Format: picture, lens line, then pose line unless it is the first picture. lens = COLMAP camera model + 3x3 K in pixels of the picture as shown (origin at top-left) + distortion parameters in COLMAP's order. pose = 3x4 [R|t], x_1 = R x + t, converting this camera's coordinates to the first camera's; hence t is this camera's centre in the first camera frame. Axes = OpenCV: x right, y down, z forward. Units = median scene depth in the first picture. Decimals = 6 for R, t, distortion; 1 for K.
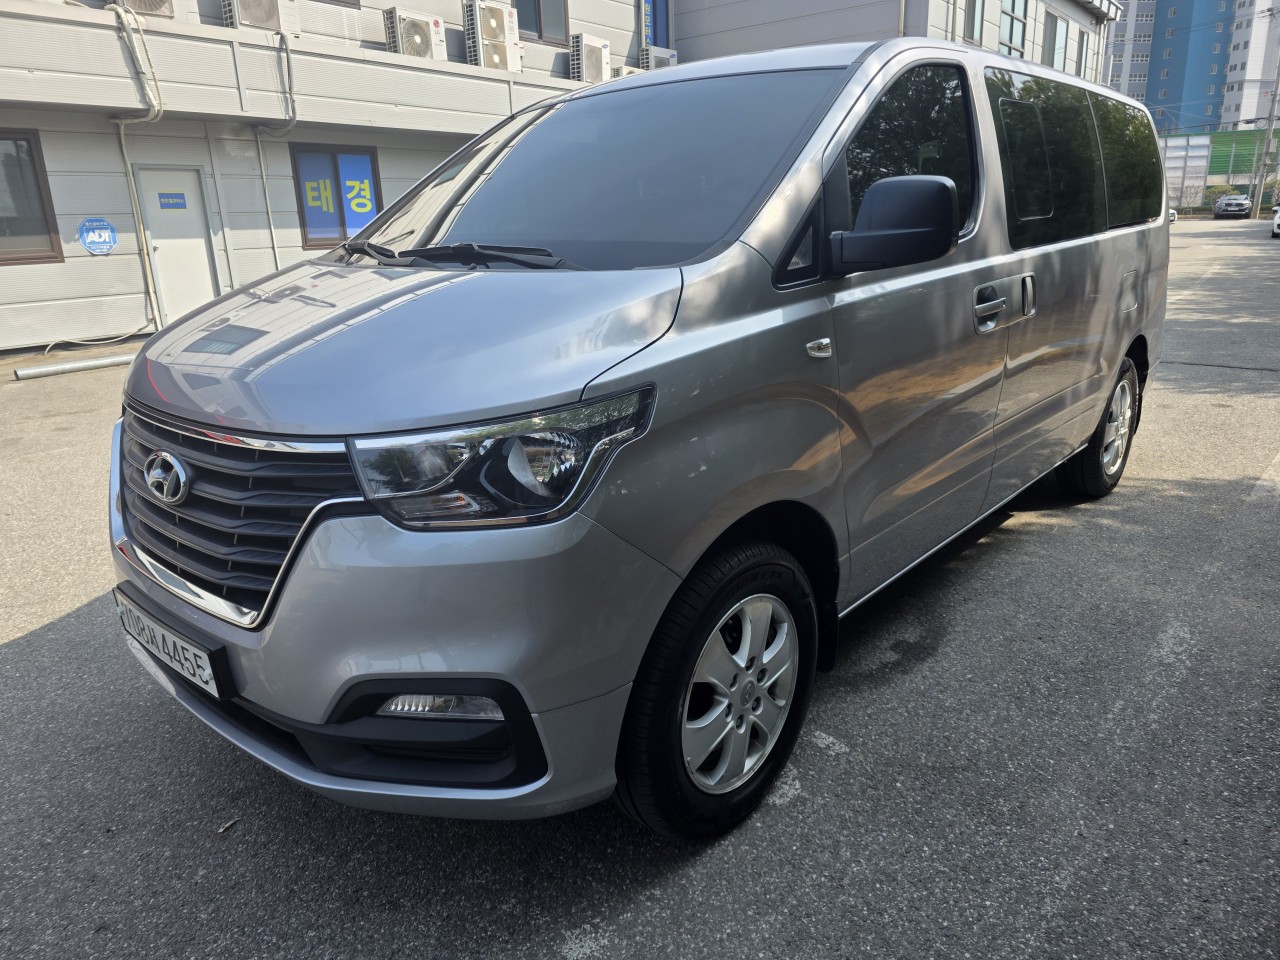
lens RADIAL K [[855.0, 0, 640.5], [0, 855.0, 474.2], [0, 0, 1]] dist [-0.005314, -0.000315]
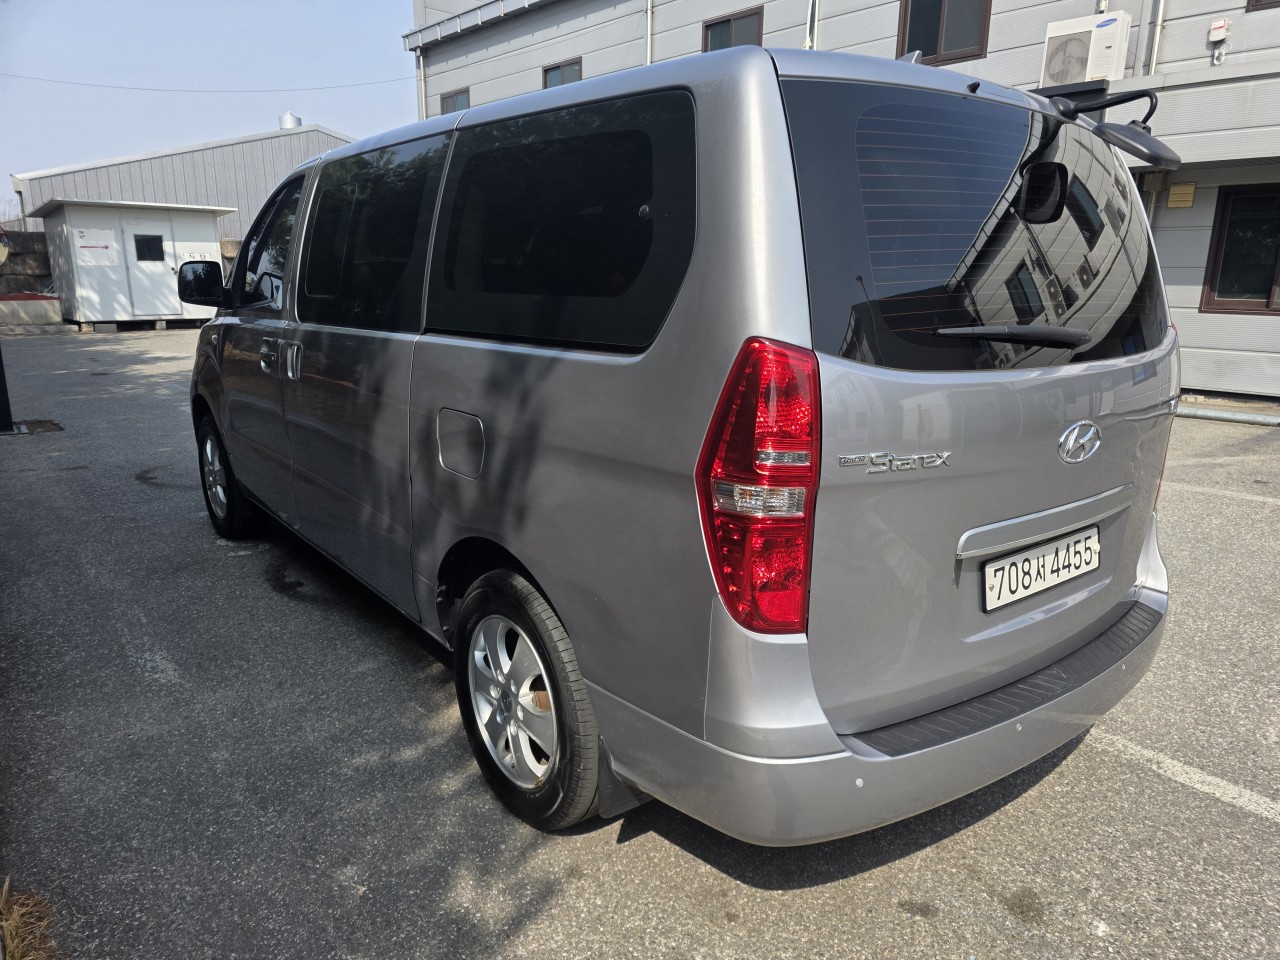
lens RADIAL K [[855.0, 0, 639.4], [0, 855.0, 483.2], [0, 0, 1]] dist [-0.005314, -0.000315]
pose [[-0.160736, 0.280426, -0.946322, 1.519824], [-0.276644, 0.907556, 0.315927, -0.559749], [0.947434, 0.312576, -0.068299, 1.595251]]
